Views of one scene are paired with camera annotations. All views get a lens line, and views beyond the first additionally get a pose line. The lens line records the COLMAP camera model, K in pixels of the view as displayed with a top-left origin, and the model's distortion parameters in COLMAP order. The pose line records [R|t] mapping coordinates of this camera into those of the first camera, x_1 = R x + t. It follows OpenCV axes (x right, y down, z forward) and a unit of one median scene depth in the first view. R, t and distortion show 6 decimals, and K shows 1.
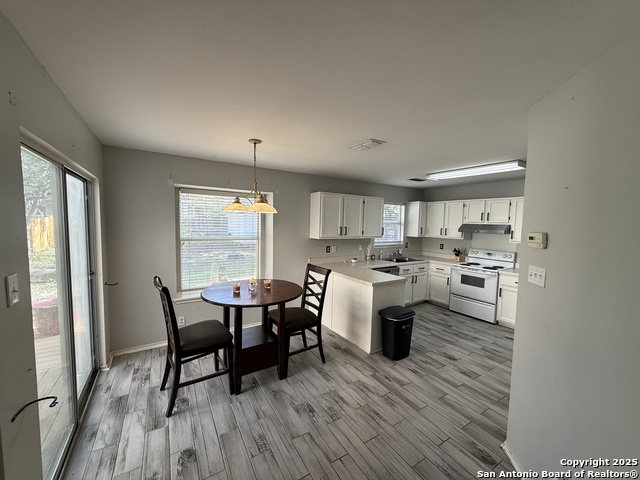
lens RADIAL K [[253.6, 0, 319.0], [0, 253.6, 240.0], [0, 0, 1]] dist [0.000254, 0.000021]
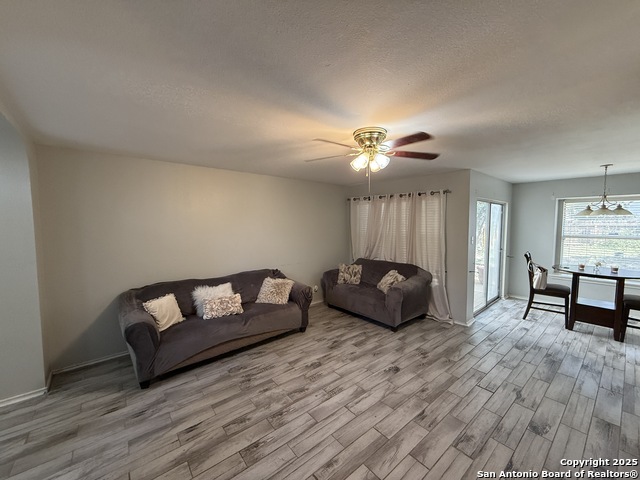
lens RADIAL K [[253.6, 0, 319.0], [0, 253.6, 240.0], [0, 0, 1]] dist [0.000254, 0.000021]
pose [[0.143499, 0.044522, -0.988648, 0.566179], [-0.063187, 0.997361, 0.035743, 0.049153], [0.987631, 0.057340, 0.145934, -0.464761]]
